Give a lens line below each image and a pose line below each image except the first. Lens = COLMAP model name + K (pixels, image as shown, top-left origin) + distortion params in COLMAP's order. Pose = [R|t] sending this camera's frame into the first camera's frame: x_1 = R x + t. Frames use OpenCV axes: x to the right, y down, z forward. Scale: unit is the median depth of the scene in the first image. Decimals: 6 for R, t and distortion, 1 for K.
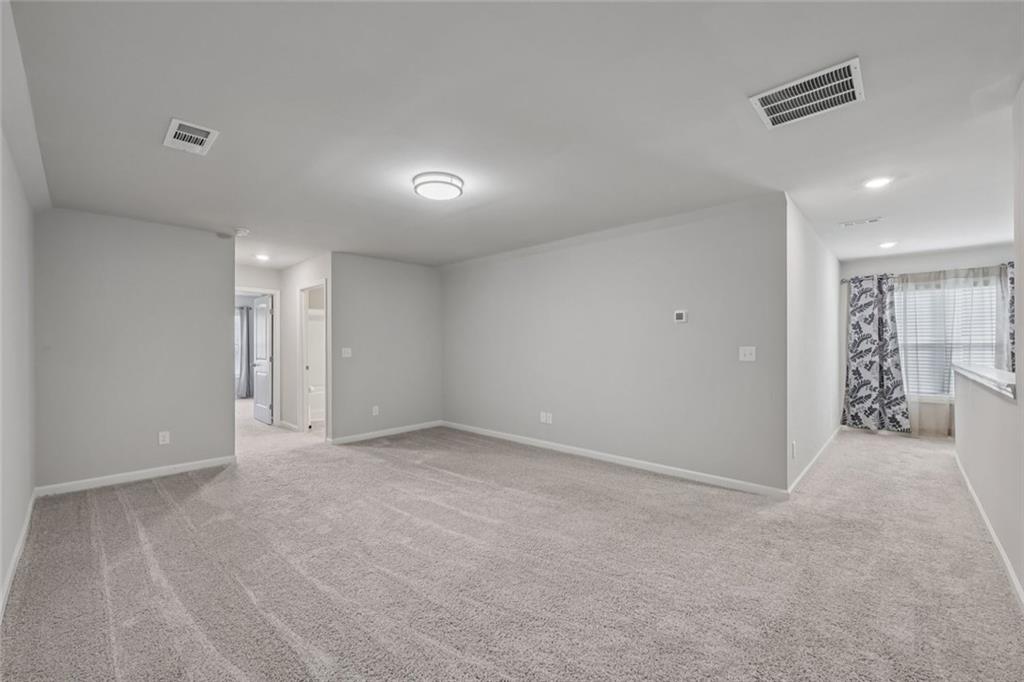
lens RADIAL K [[416.4, 0, 522.2], [0, 416.4, 342.1], [0, 0, 1]] dist [-0.001237, 0.000172]
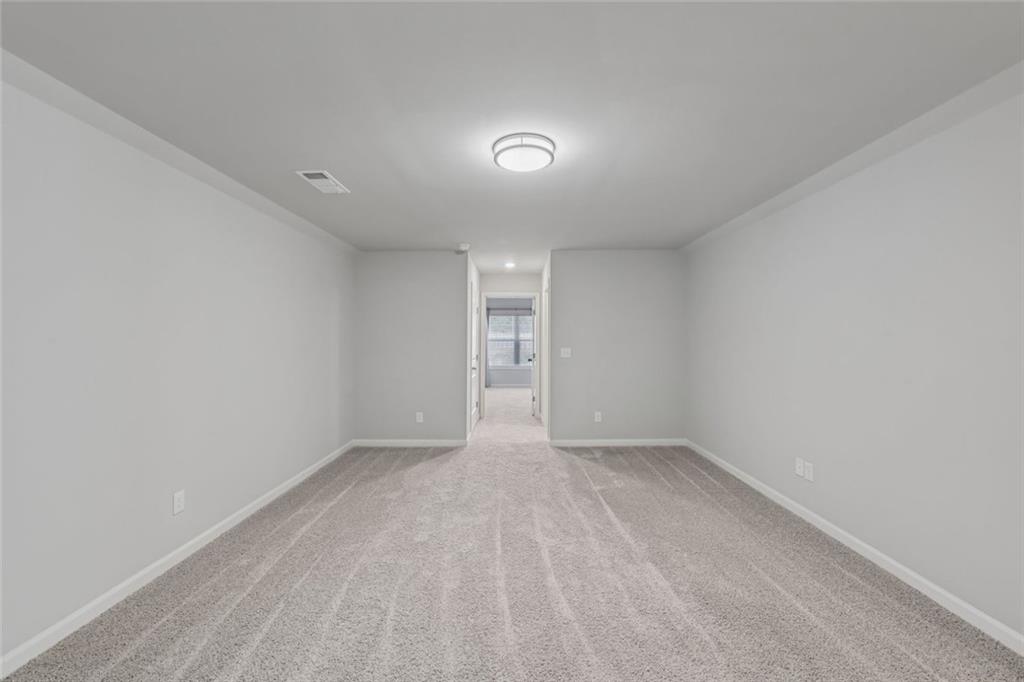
lens RADIAL K [[416.4, 0, 511.3], [0, 416.4, 344.5], [0, 0, 1]] dist [-0.001237, 0.000172]
pose [[0.666815, 0.007745, -0.745183, 0.307855], [0.006476, 0.999848, 0.016188, -0.015013], [0.745195, -0.015620, 0.666664, 0.394137]]
